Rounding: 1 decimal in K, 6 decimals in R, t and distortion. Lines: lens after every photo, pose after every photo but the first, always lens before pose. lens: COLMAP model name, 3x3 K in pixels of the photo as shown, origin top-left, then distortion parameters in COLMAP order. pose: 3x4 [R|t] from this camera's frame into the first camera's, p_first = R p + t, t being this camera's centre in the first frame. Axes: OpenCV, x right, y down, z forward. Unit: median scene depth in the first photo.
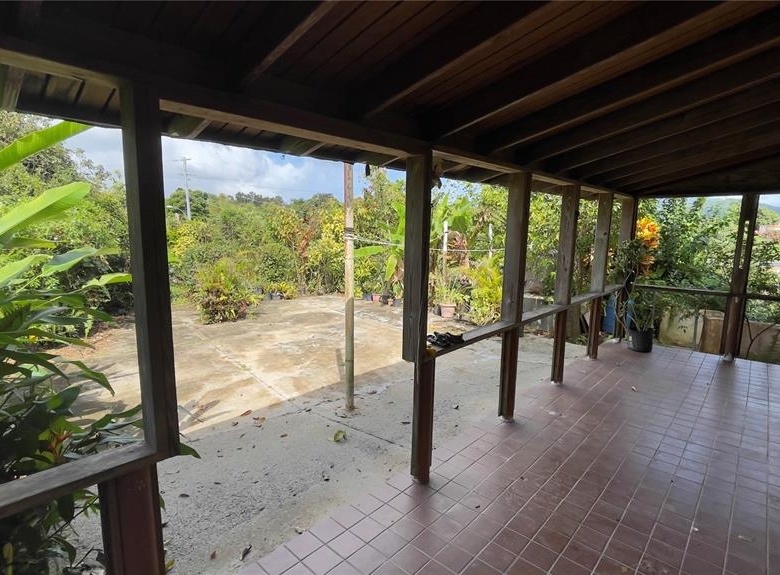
lens RADIAL K [[411.9, 0, 396.7], [0, 411.9, 284.2], [0, 0, 1]] dist [-0.002489, -0.000398]
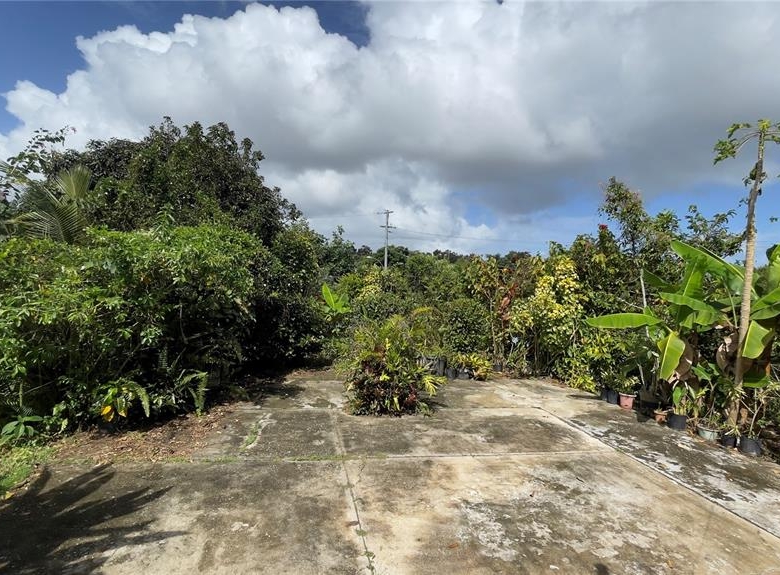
lens RADIAL K [[411.9, 0, 396.7], [0, 411.9, 284.2], [0, 0, 1]] dist [-0.002489, -0.000398]
pose [[0.898202, 0.046801, -0.437085, -0.094986], [-0.107352, 0.987564, -0.114862, -0.028835], [0.426273, 0.150091, 0.892056, 0.303326]]
